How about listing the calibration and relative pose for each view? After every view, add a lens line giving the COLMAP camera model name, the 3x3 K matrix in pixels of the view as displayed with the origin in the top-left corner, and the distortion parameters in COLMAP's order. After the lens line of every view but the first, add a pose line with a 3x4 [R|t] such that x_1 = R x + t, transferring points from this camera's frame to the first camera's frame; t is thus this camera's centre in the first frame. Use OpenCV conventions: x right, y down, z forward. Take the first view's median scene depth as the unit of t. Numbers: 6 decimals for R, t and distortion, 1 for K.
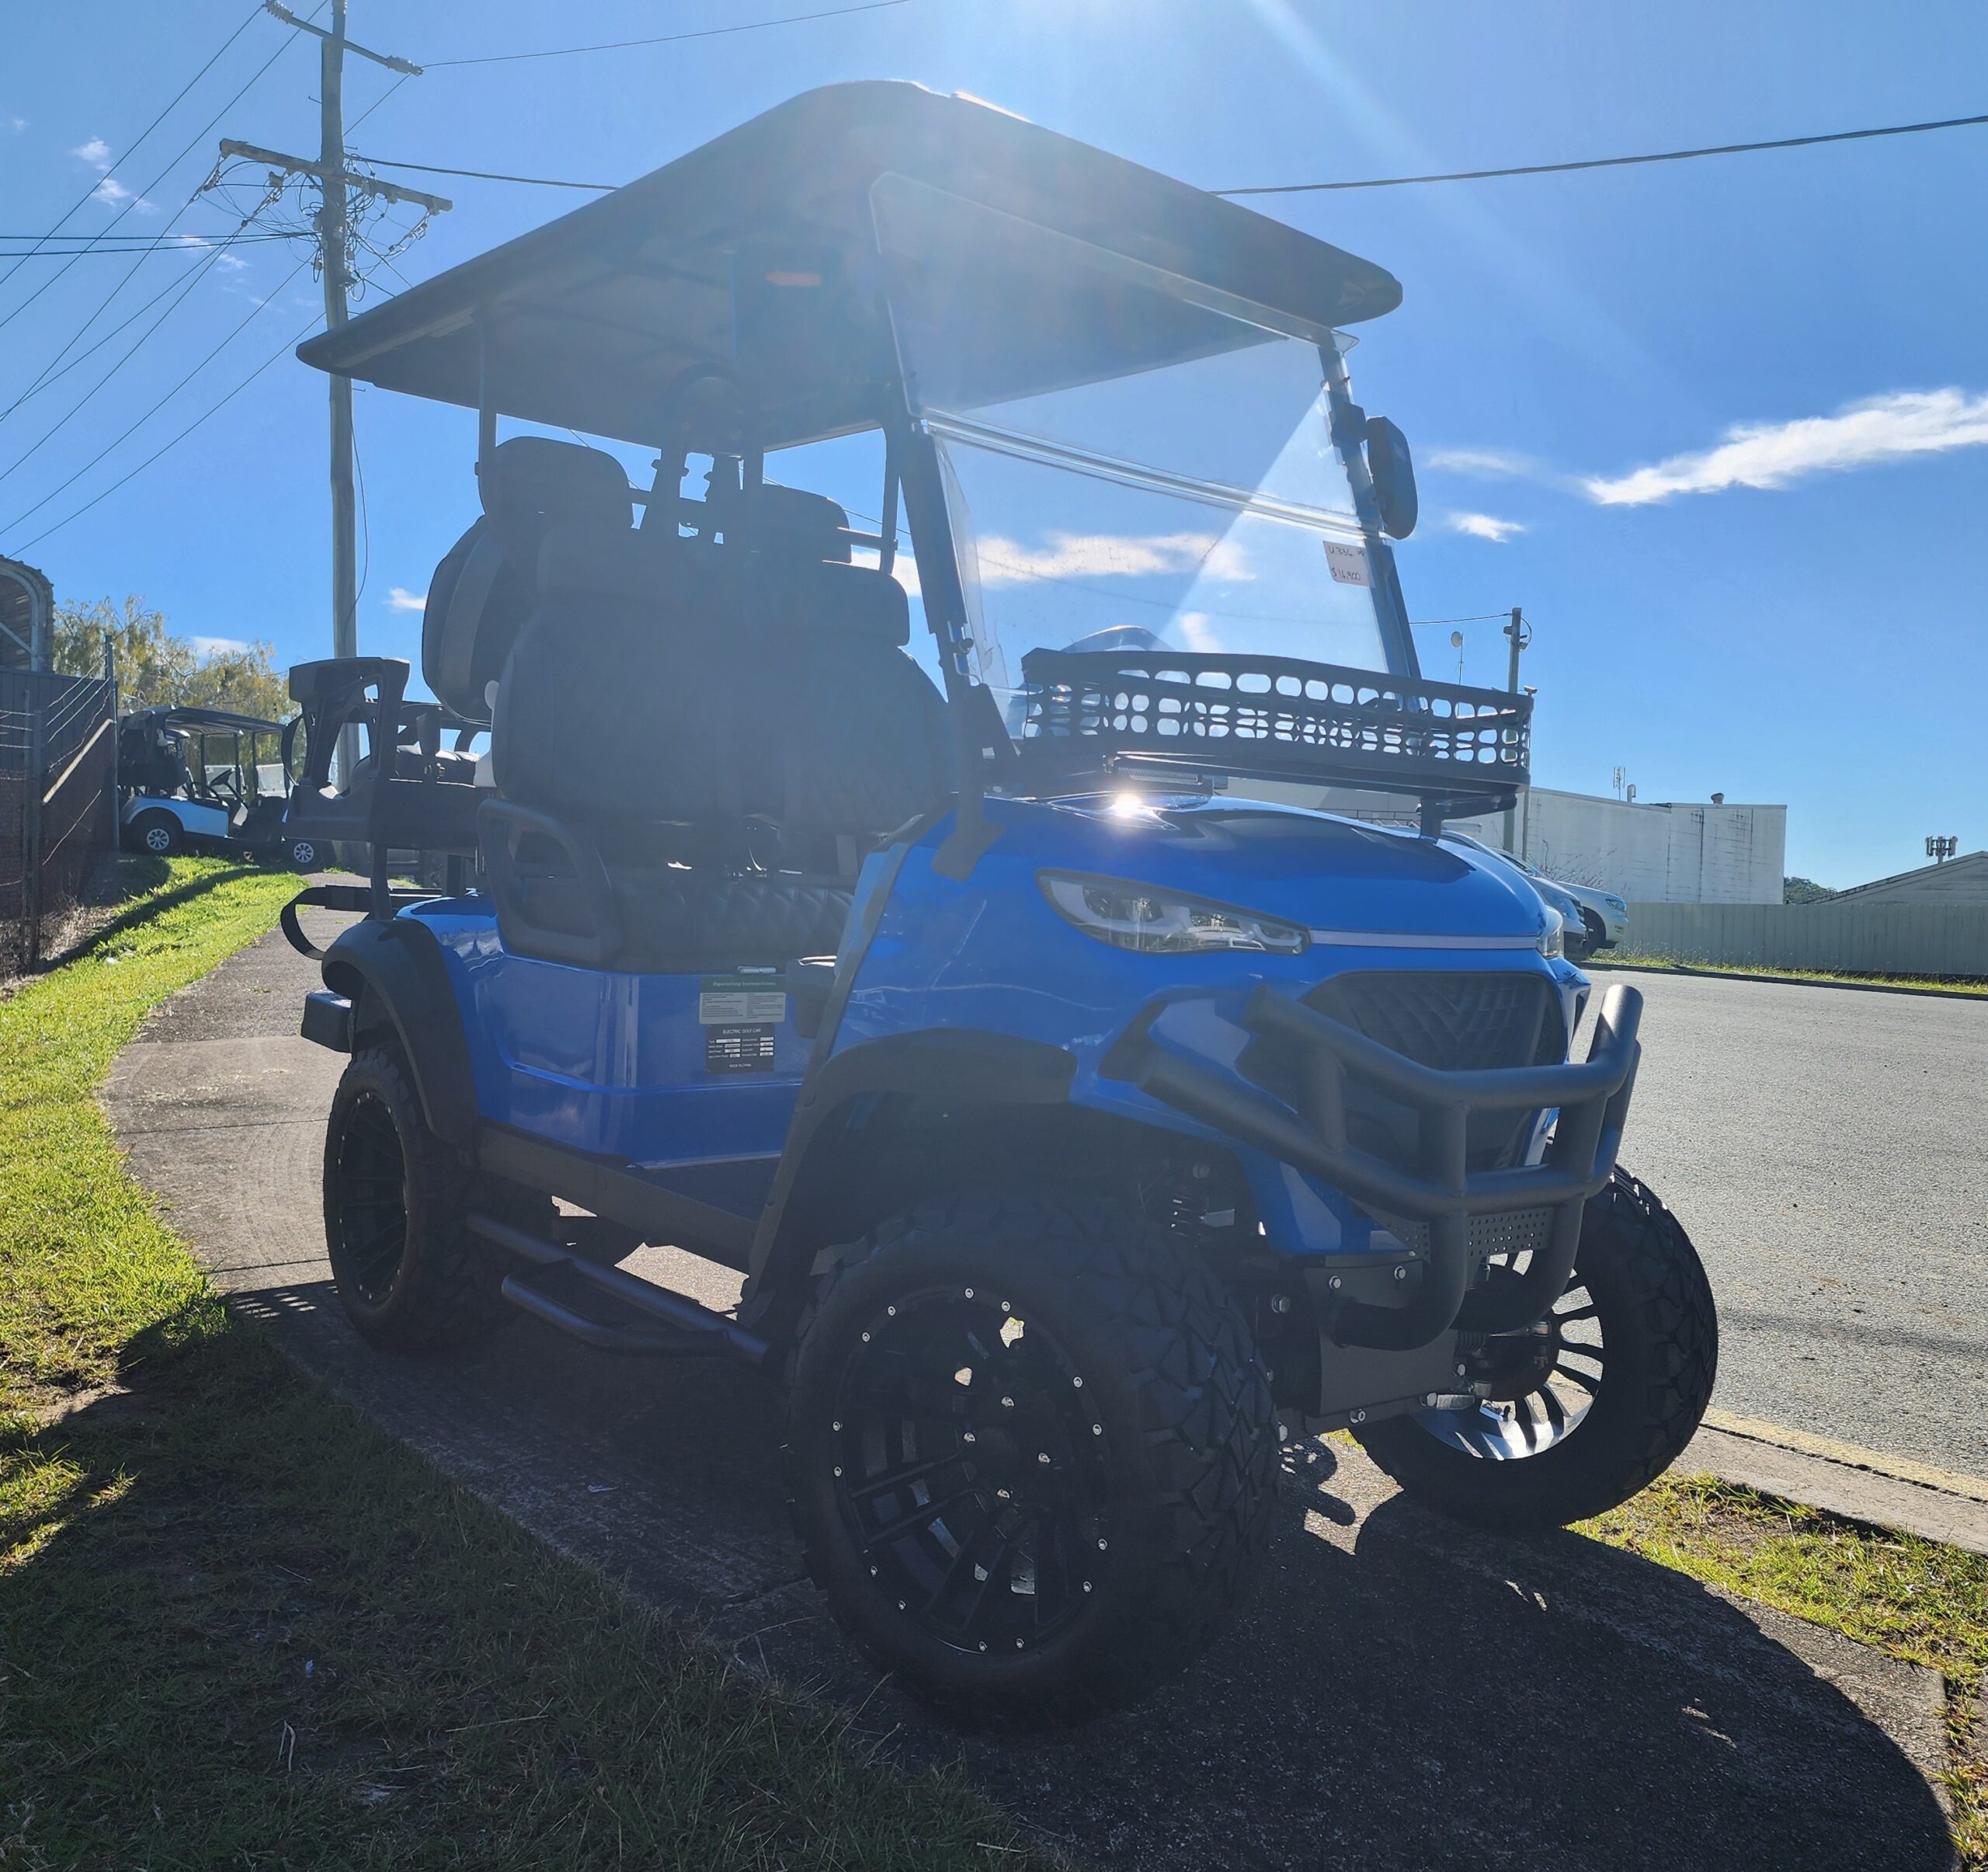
lens RADIAL K [[1730.5, 0, 994.0], [0, 1730.5, 936.0], [0, 0, 1]] dist [0.019389, 0.007102]
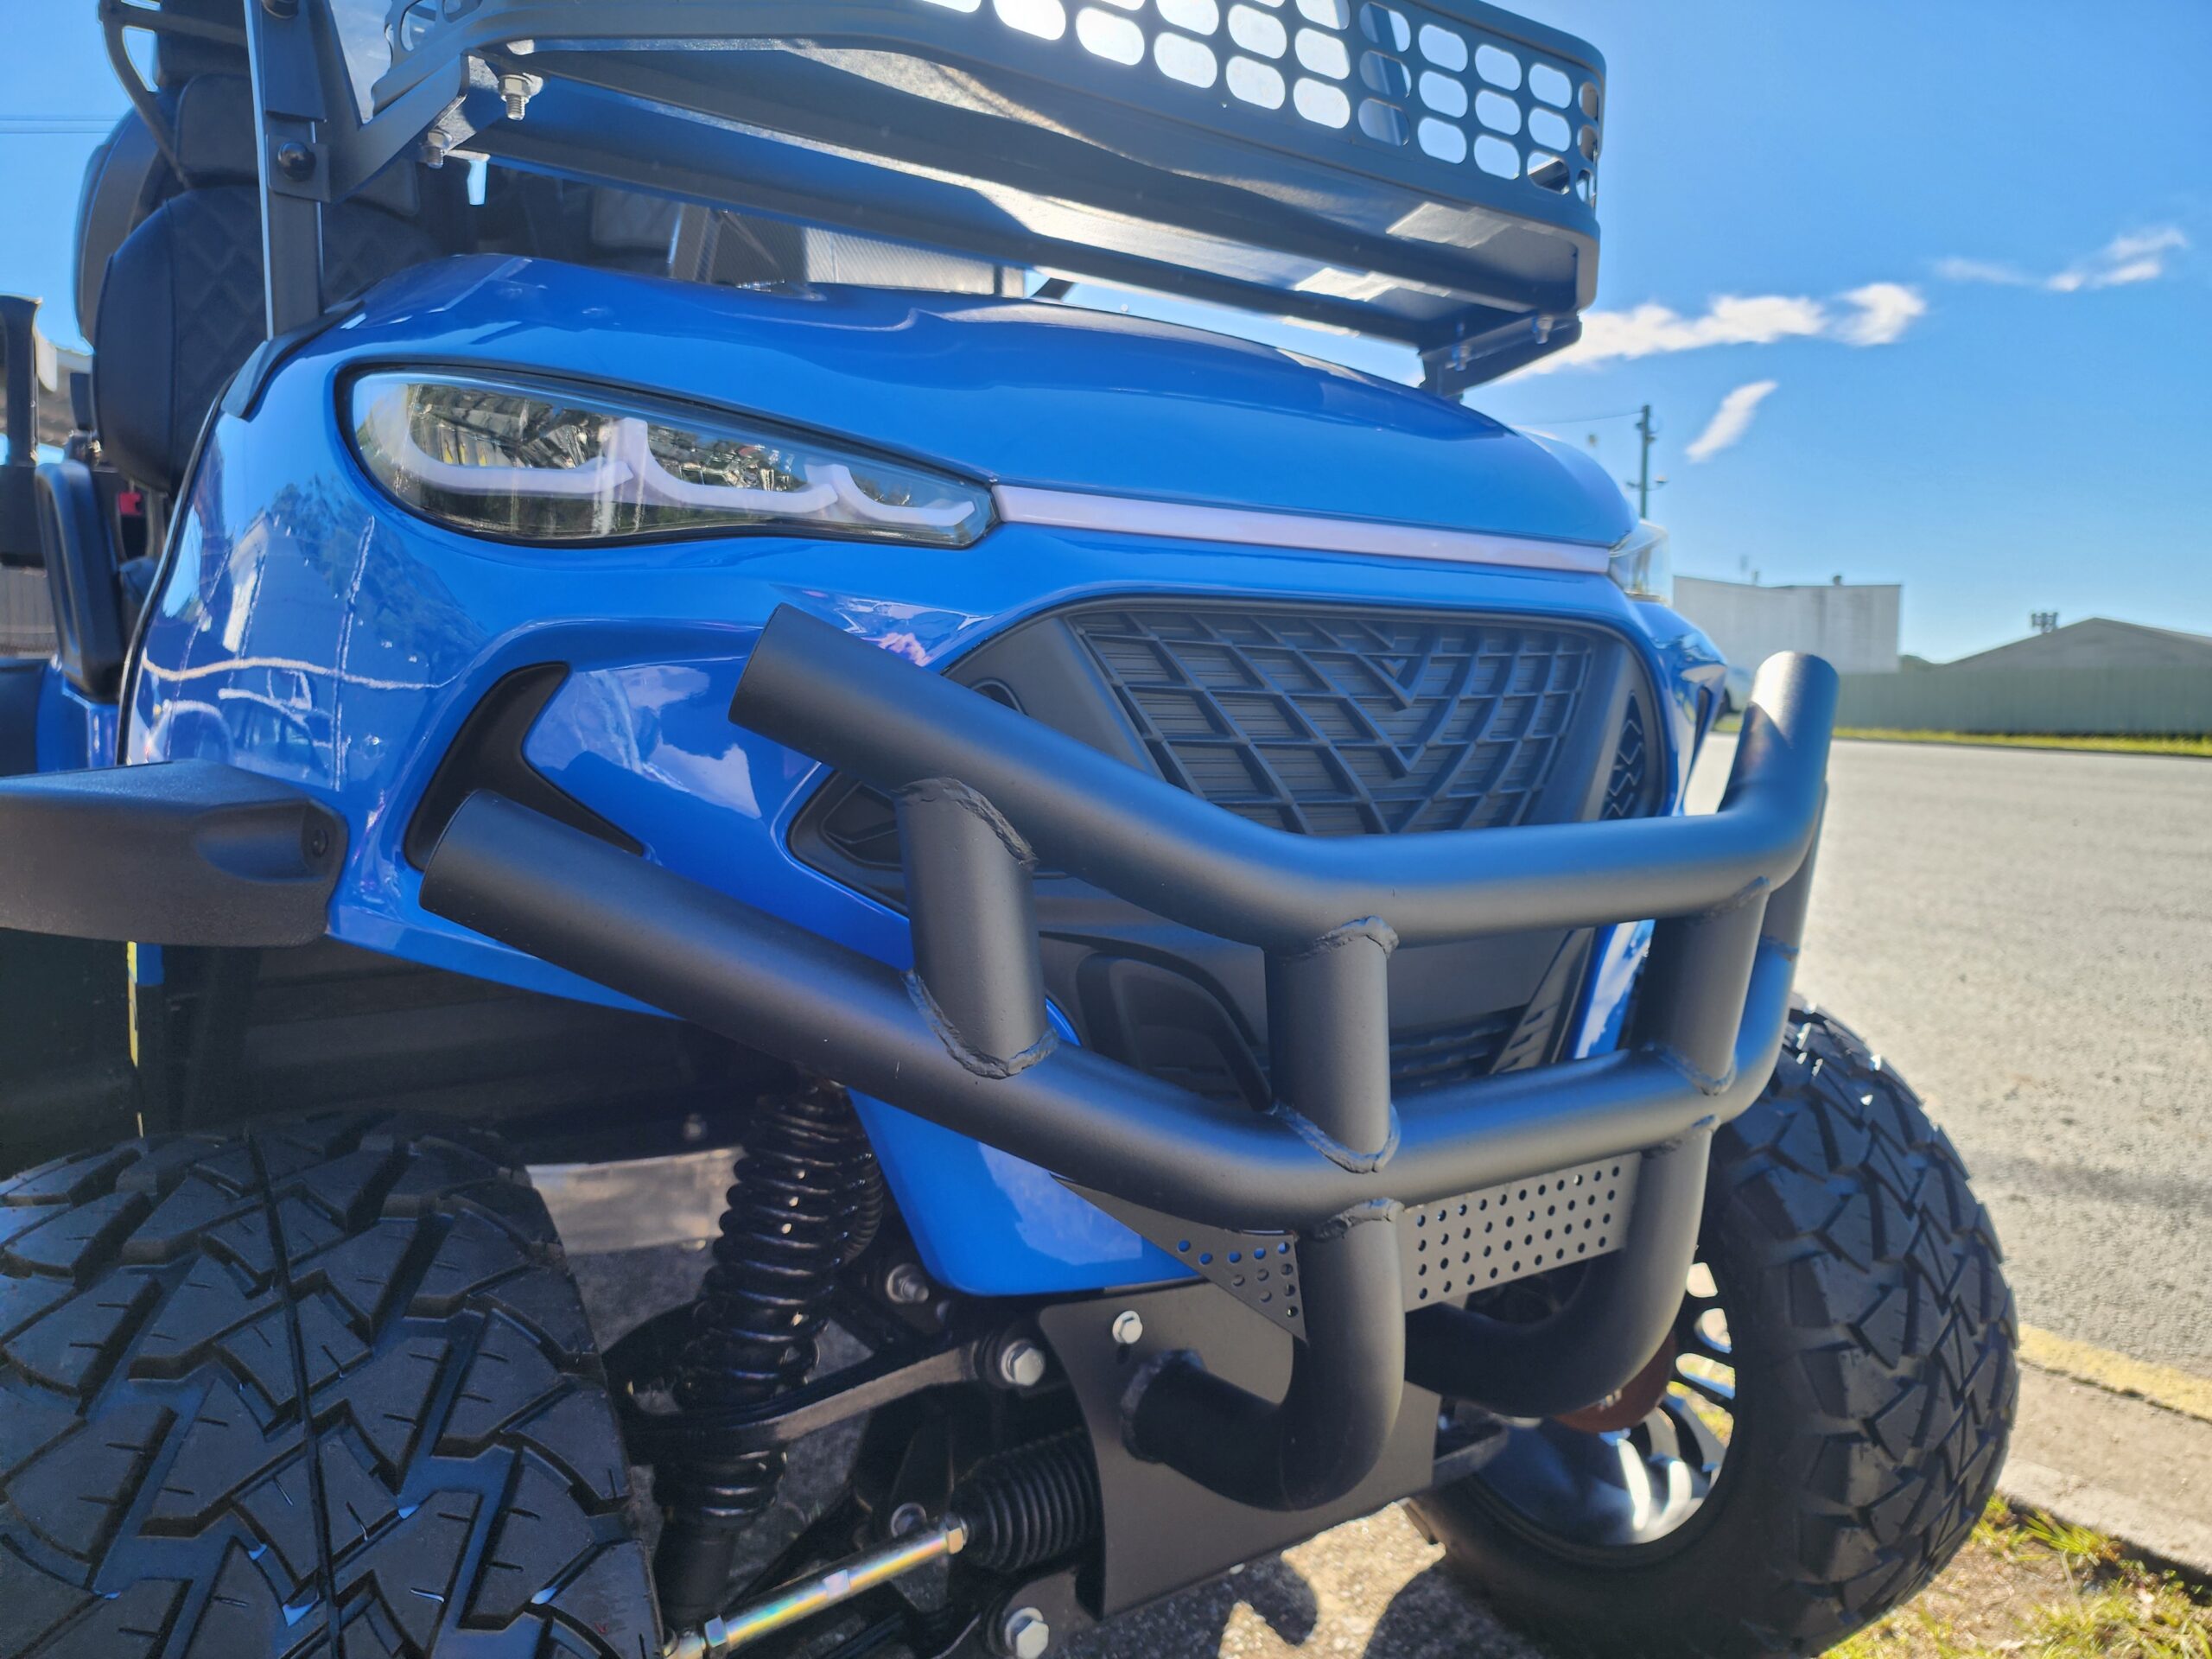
lens RADIAL K [[1489.2, 0, 1108.6], [0, 1489.2, 804.8], [0, 0, 1]] dist [0.064061, -0.054581]
pose [[0.998148, -0.025774, -0.055104, 0.133908], [0.028558, 0.998323, 0.050354, 0.030825], [0.053714, -0.051834, 0.997210, 0.391916]]
